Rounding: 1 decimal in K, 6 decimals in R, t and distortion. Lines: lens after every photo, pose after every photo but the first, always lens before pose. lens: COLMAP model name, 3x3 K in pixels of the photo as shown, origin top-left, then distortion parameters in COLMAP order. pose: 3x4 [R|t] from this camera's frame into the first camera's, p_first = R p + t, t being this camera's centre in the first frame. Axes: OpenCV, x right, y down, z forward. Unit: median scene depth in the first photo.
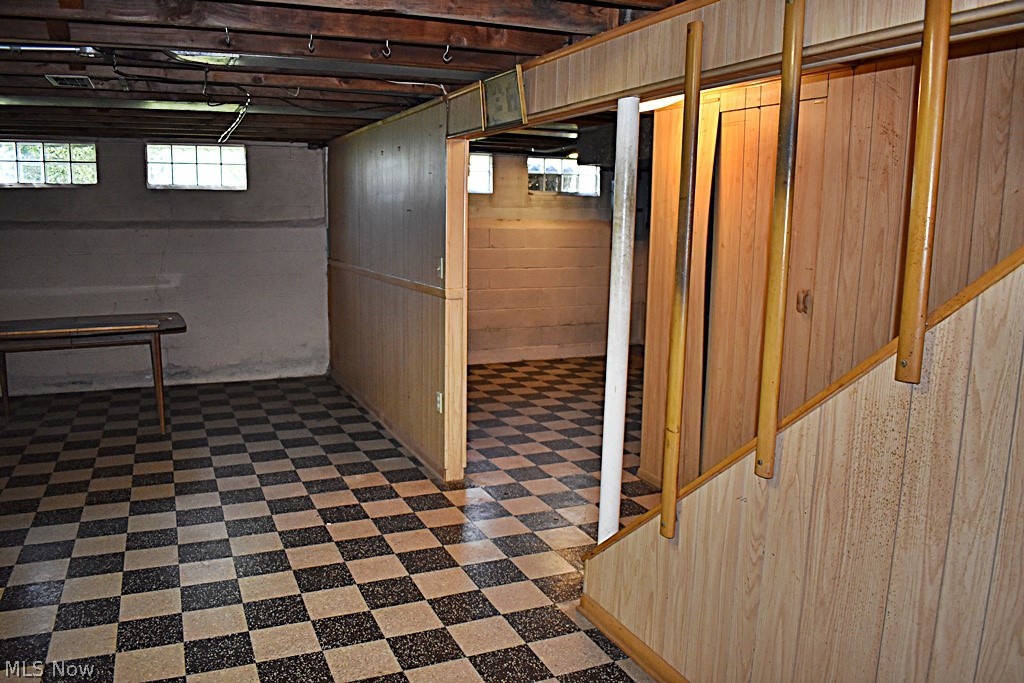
lens RADIAL K [[795.3, 0, 506.0], [0, 795.3, 344.1], [0, 0, 1]] dist [-0.099396, 0.018334]
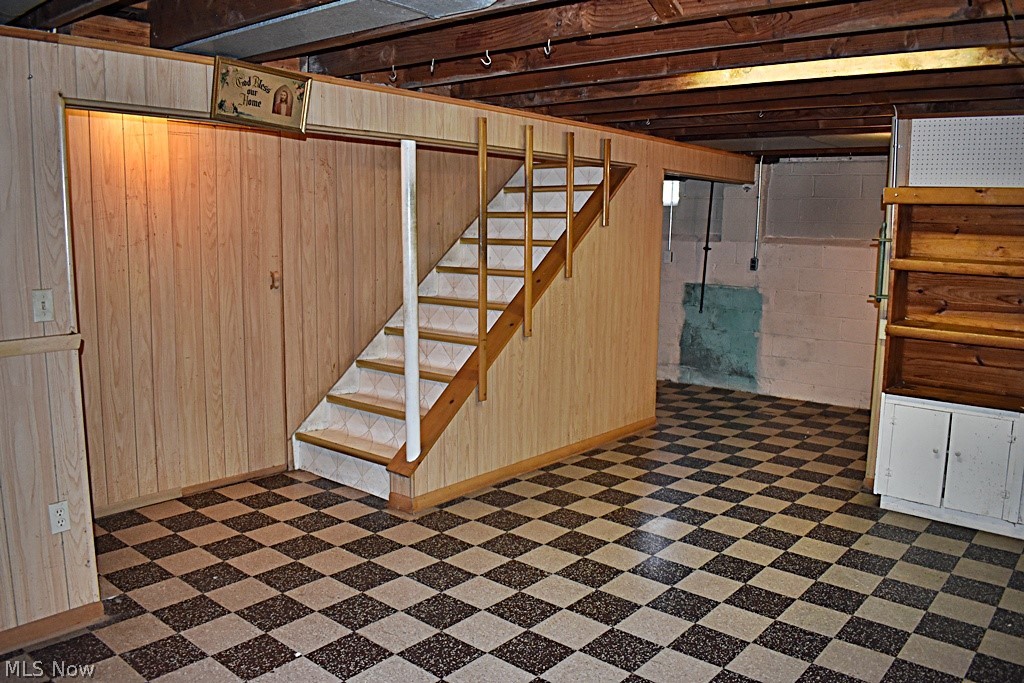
lens RADIAL K [[795.3, 0, 506.0], [0, 795.3, 344.1], [0, 0, 1]] dist [-0.099396, 0.018334]
pose [[-0.438293, -0.153871, 0.885564, -0.765343], [0.124814, 0.965274, 0.229496, -0.157239], [-0.890124, 0.211117, -0.403867, 0.908818]]
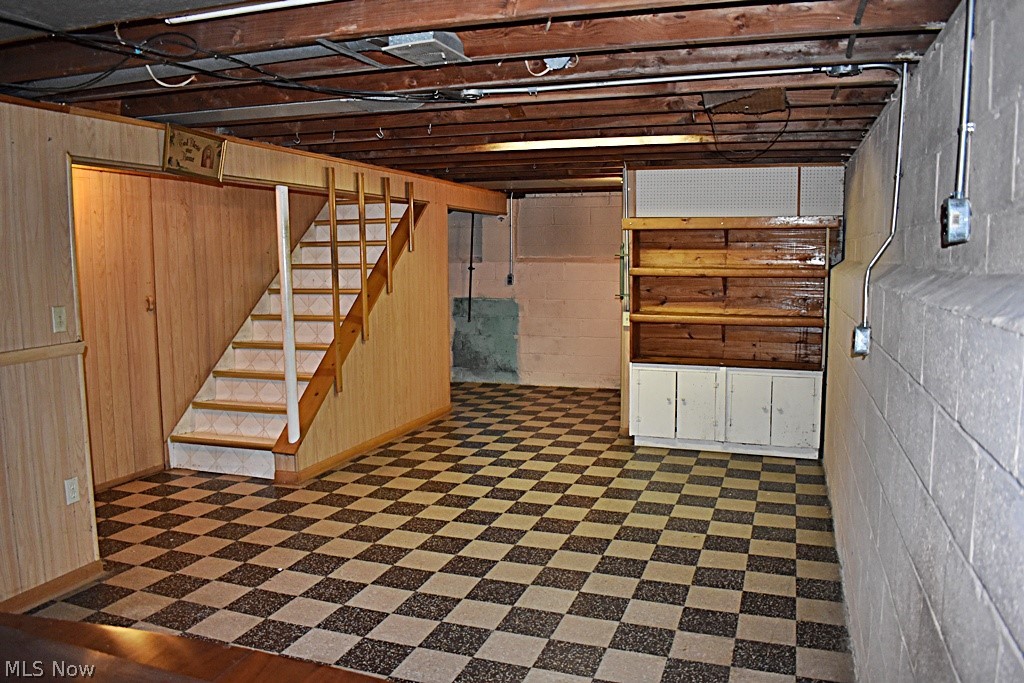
lens RADIAL K [[795.3, 0, 506.0], [0, 795.3, 344.1], [0, 0, 1]] dist [-0.099396, 0.018334]
pose [[-0.729411, -0.087834, 0.678414, -0.902910], [0.105077, 0.965568, 0.237987, -0.203226], [-0.675958, 0.244876, -0.695066, 1.211351]]
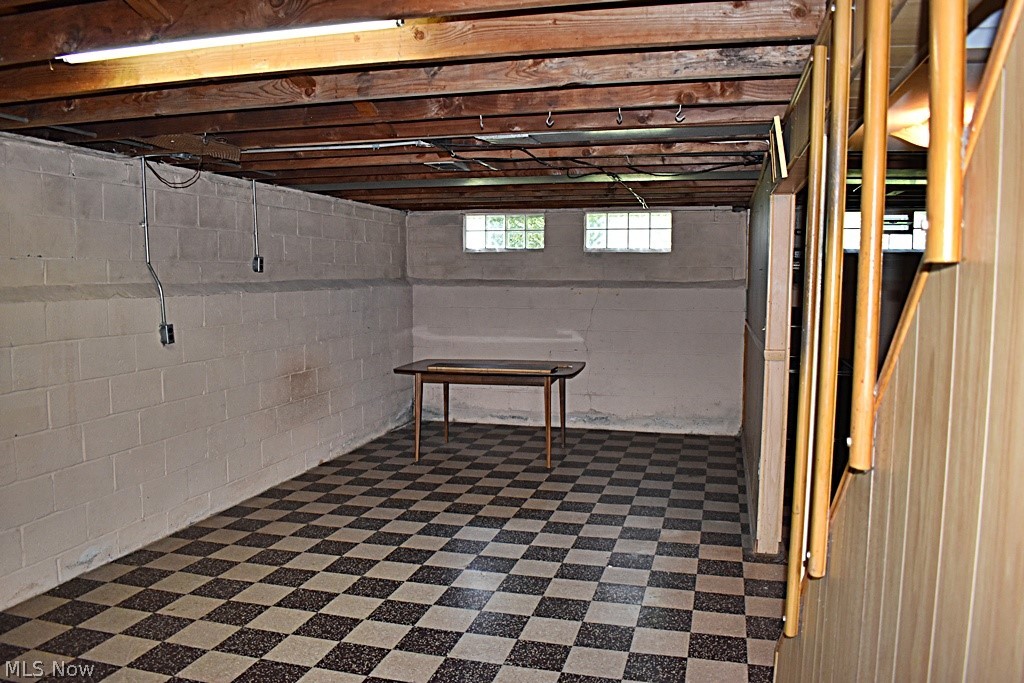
lens RADIAL K [[795.3, 0, 506.0], [0, 795.3, 344.1], [0, 0, 1]] dist [-0.099396, 0.018334]
pose [[0.780086, 0.044294, -0.624102, 0.262473], [-0.095074, 0.994299, -0.048268, -0.000841], [0.618406, 0.096989, 0.779851, 0.062500]]
